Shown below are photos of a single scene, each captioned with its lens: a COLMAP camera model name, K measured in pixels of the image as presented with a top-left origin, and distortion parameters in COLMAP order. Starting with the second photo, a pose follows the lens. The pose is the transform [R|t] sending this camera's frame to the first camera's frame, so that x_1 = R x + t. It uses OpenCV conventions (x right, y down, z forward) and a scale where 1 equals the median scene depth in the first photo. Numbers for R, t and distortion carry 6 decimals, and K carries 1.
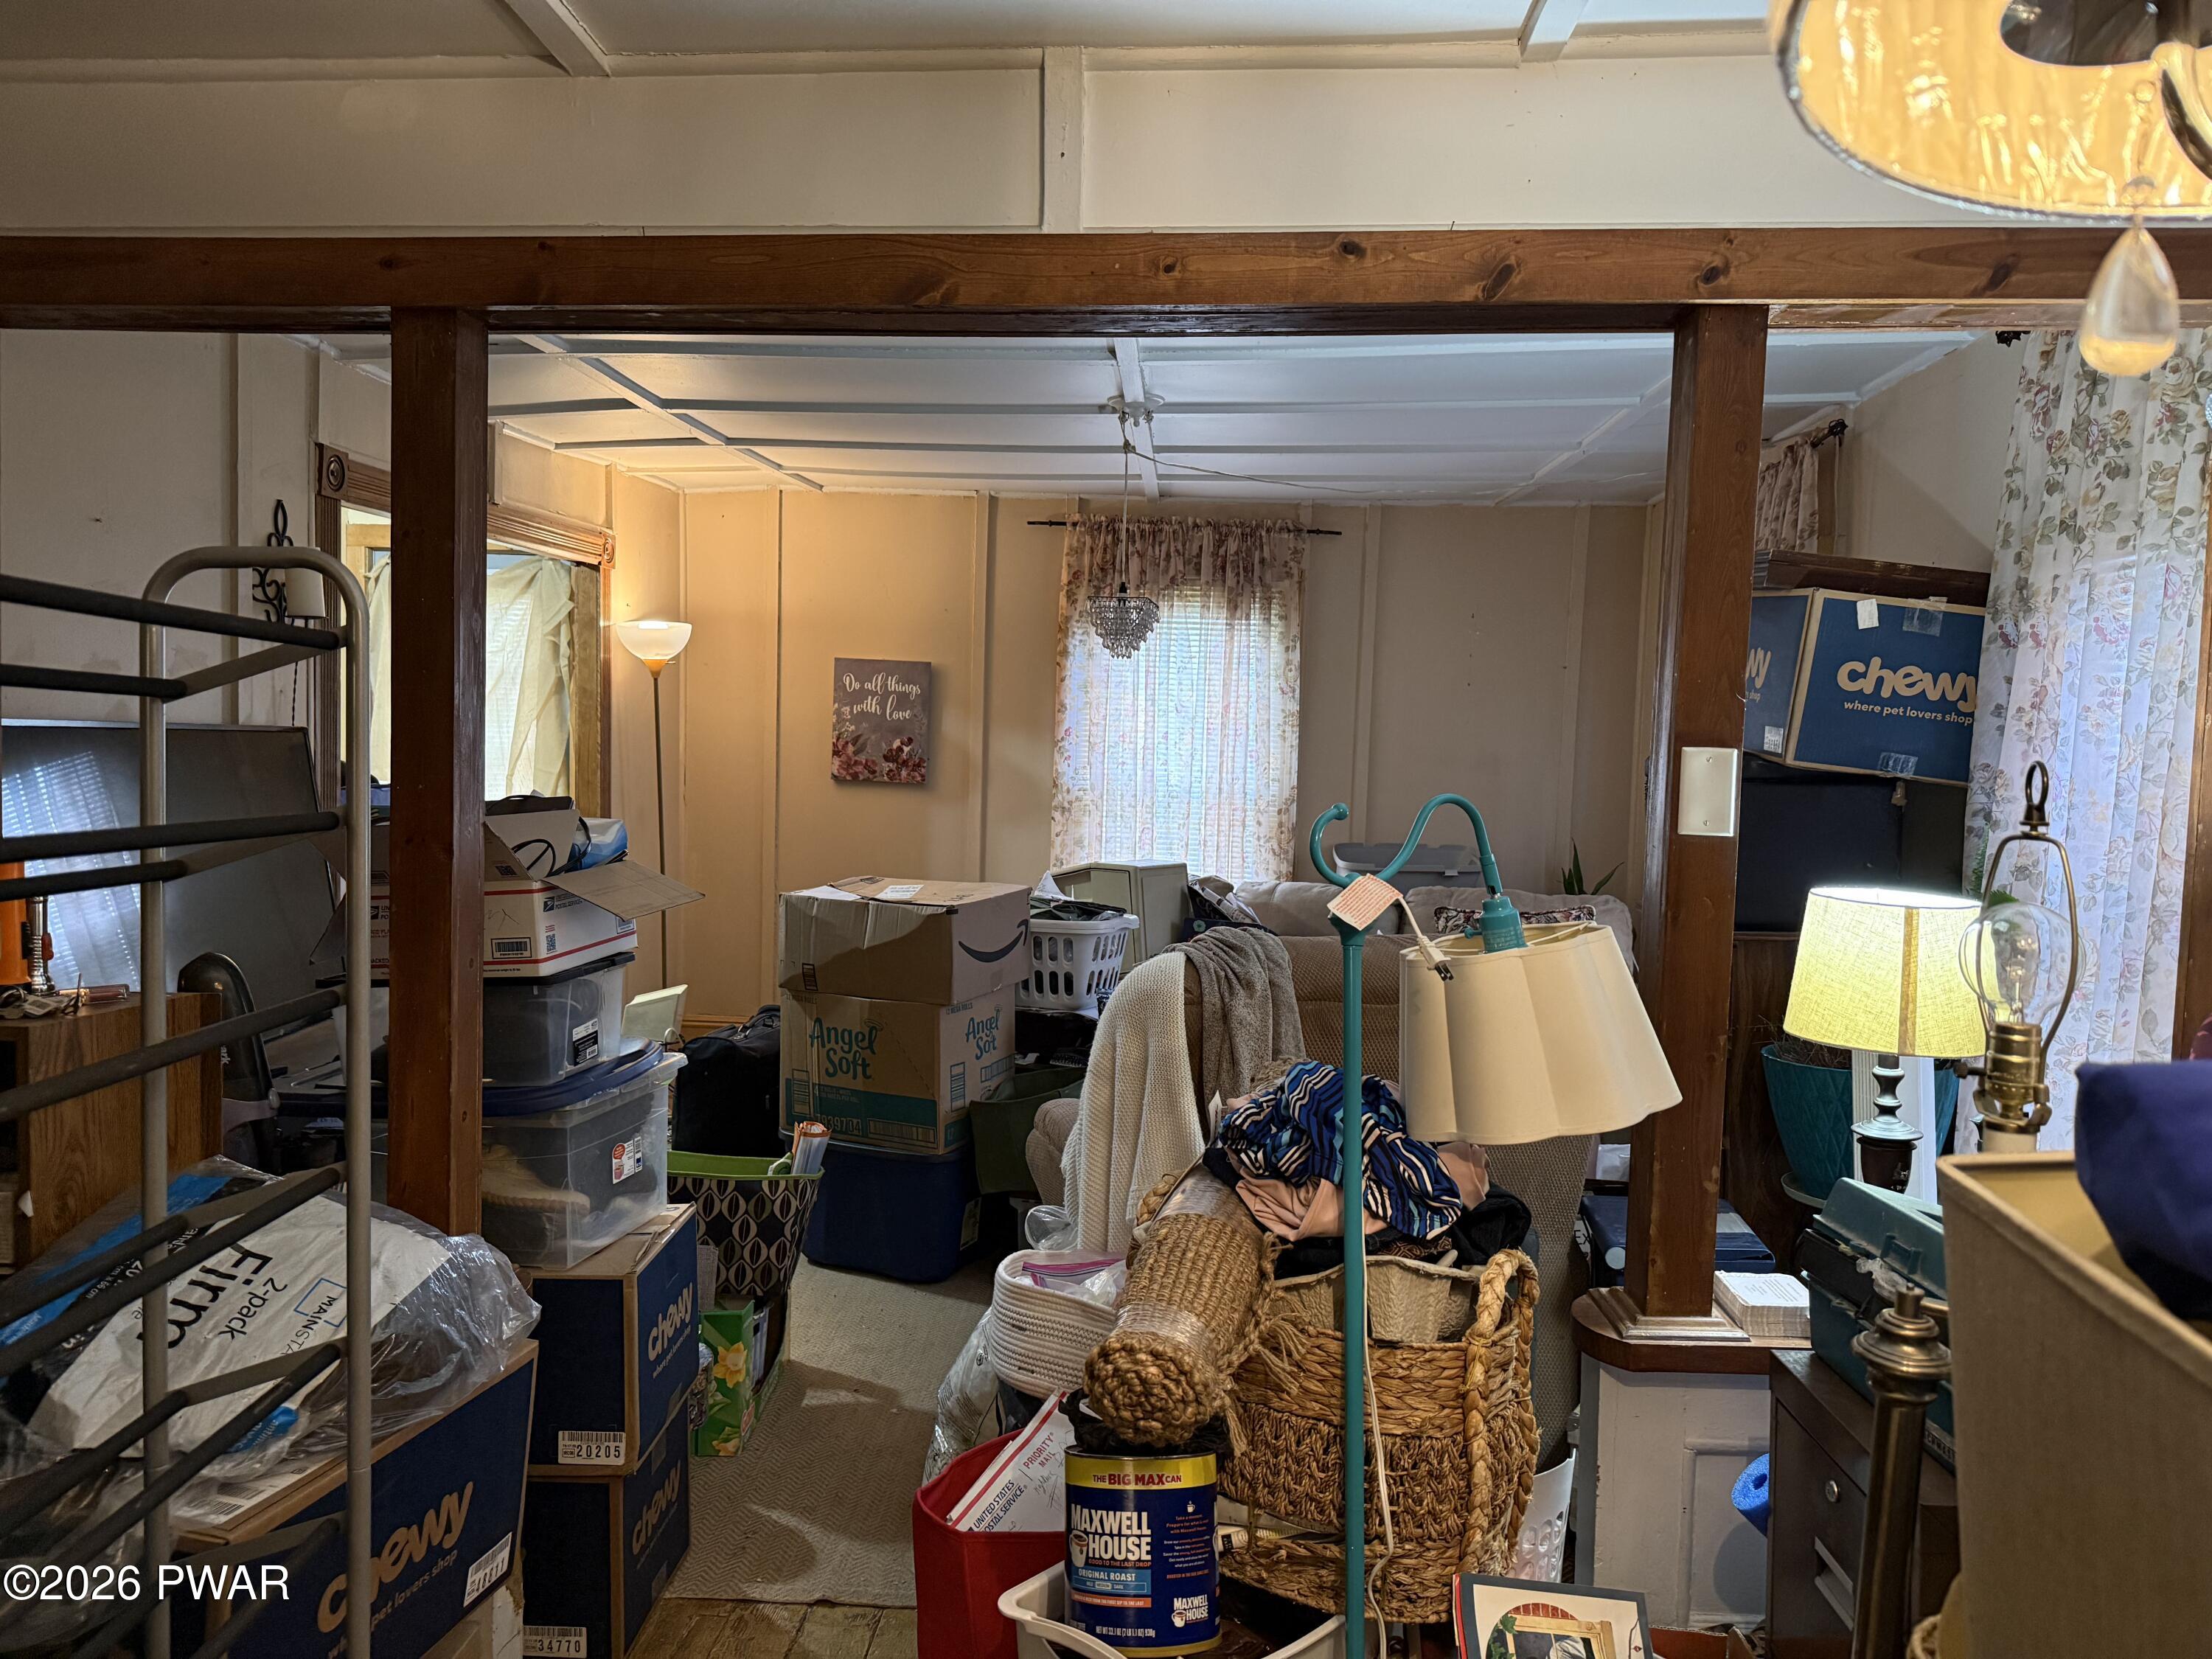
lens RADIAL K [[1522.3, 0, 1106.0], [0, 1522.3, 829.5], [0, 0, 1]] dist [0.117001, -0.178897]
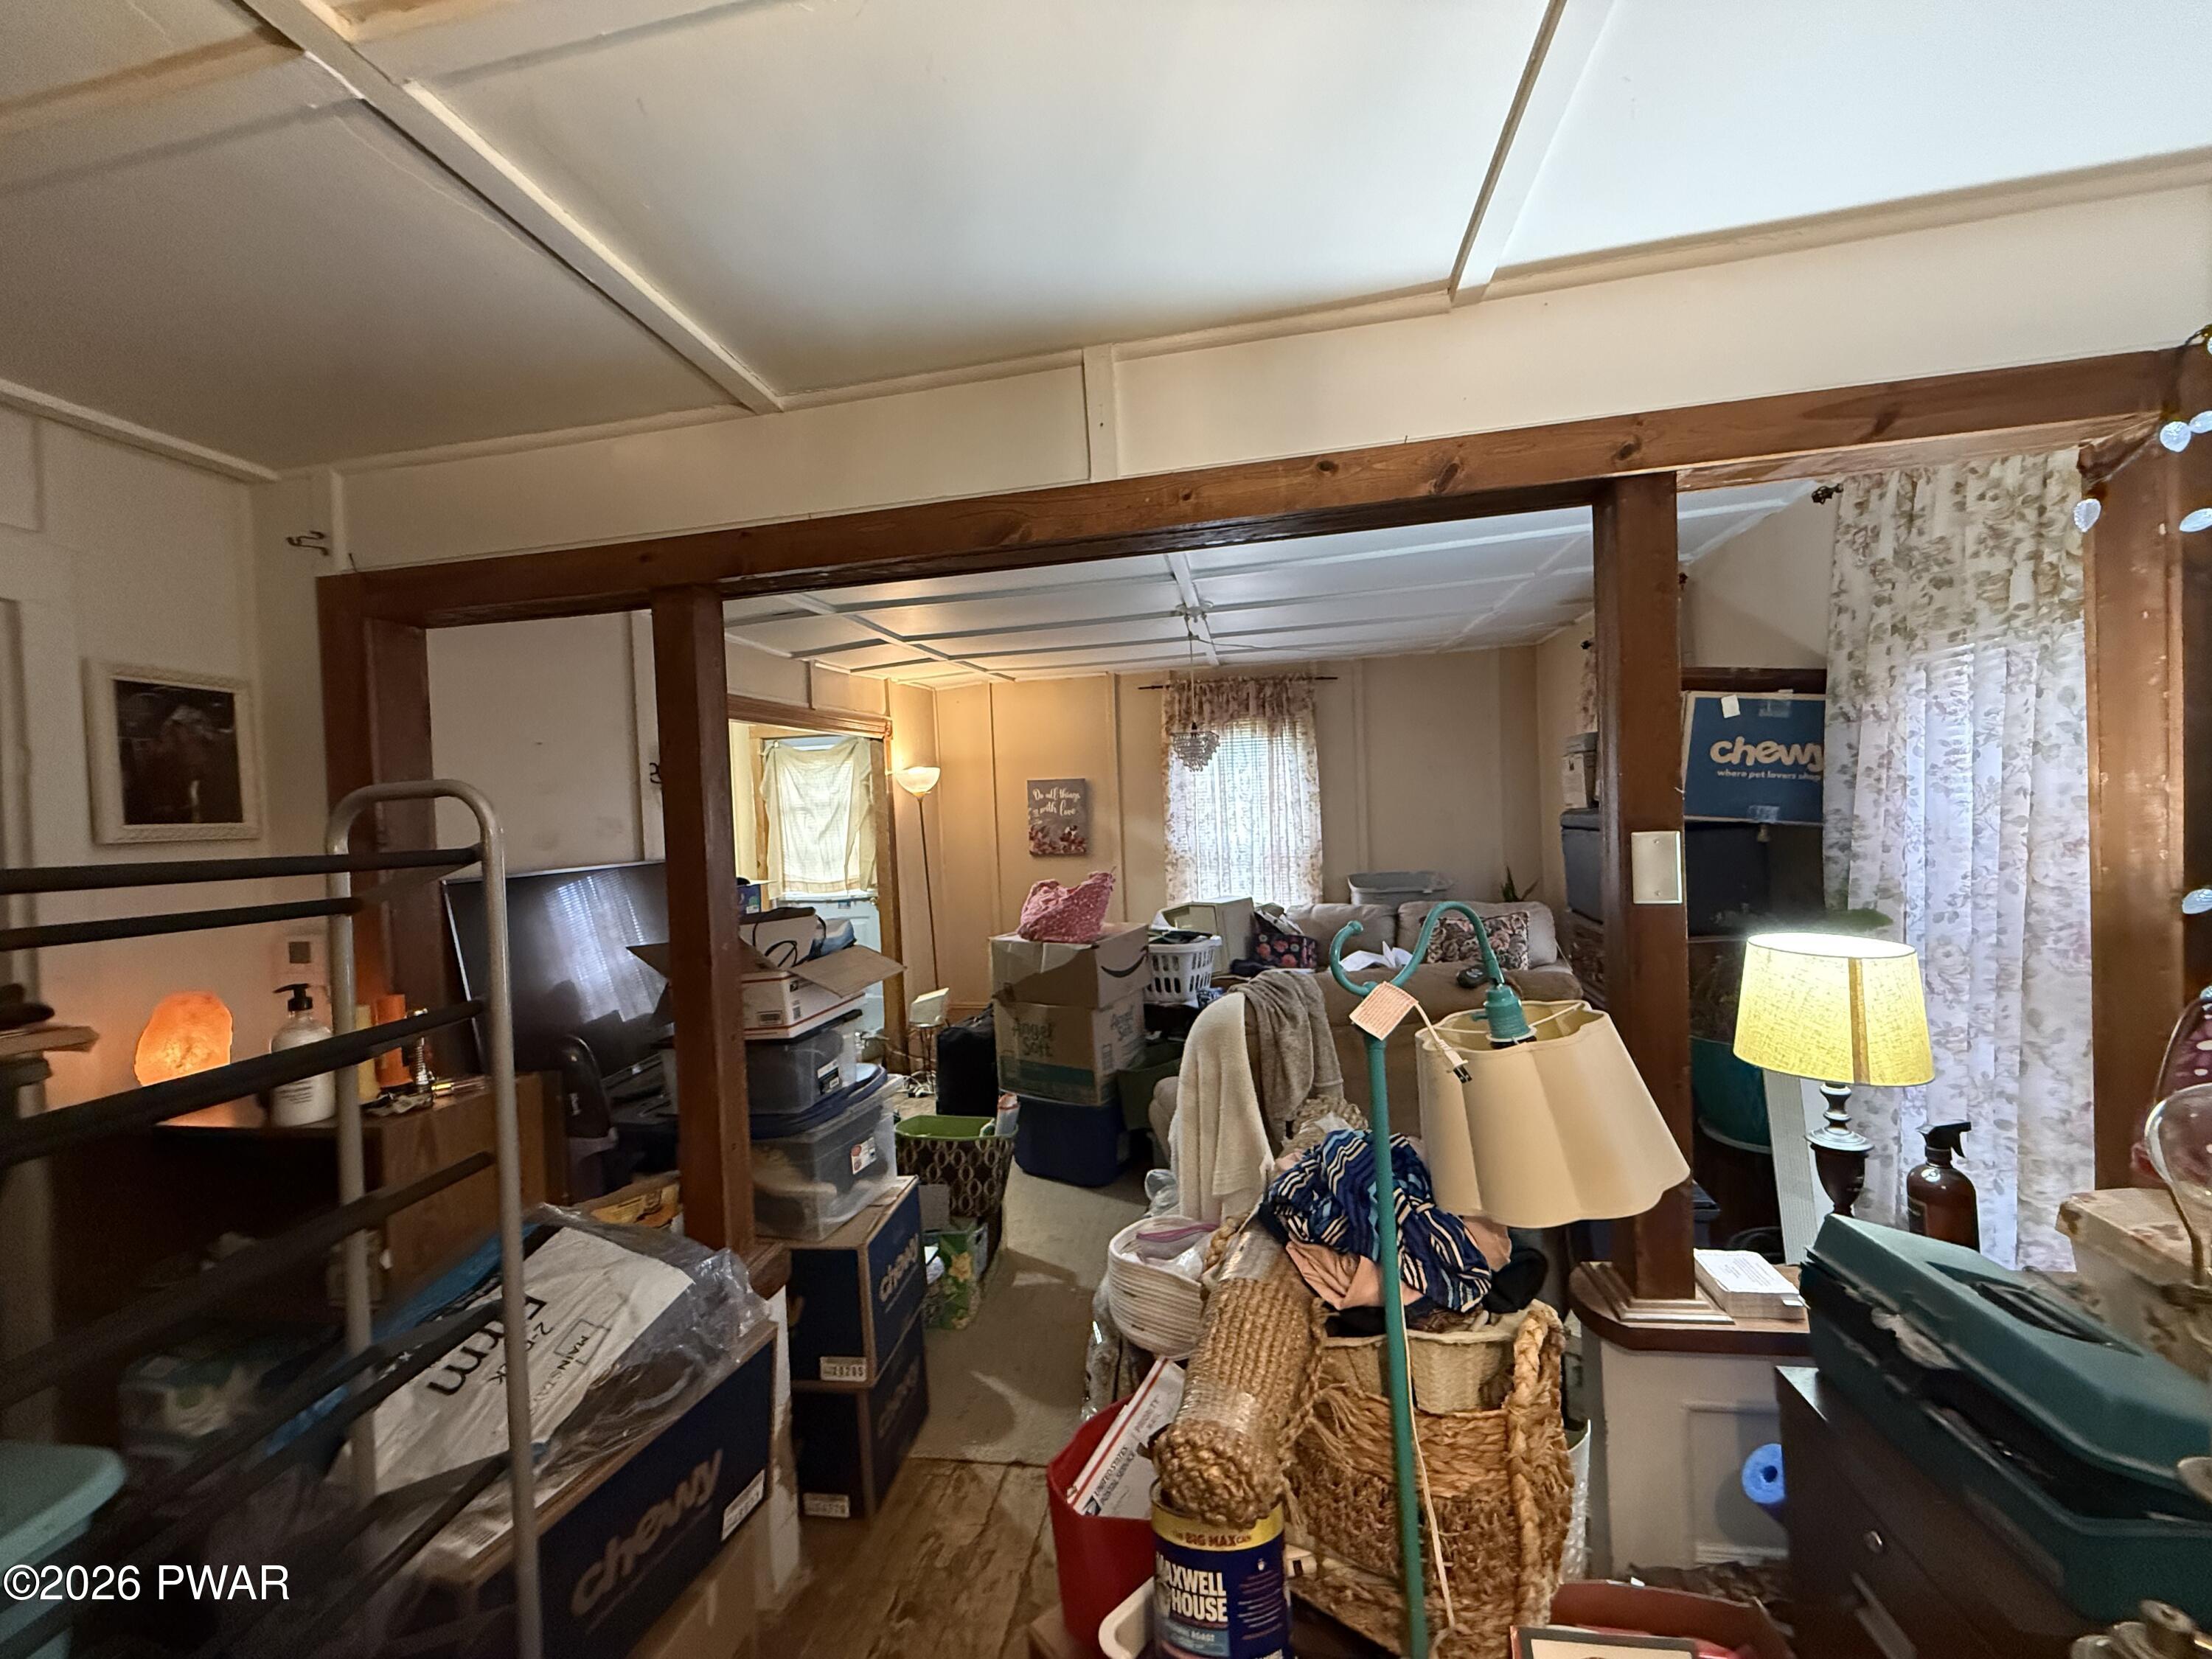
lens RADIAL K [[891.7, 0, 1095.1], [0, 891.7, 832.5], [0, 0, 1]] dist [-0.000781, 0.000119]
pose [[0.989838, -0.068349, -0.124695, 0.031293], [0.063763, 0.997146, -0.040414, -0.042252], [0.127101, 0.032052, 0.991372, 0.197379]]
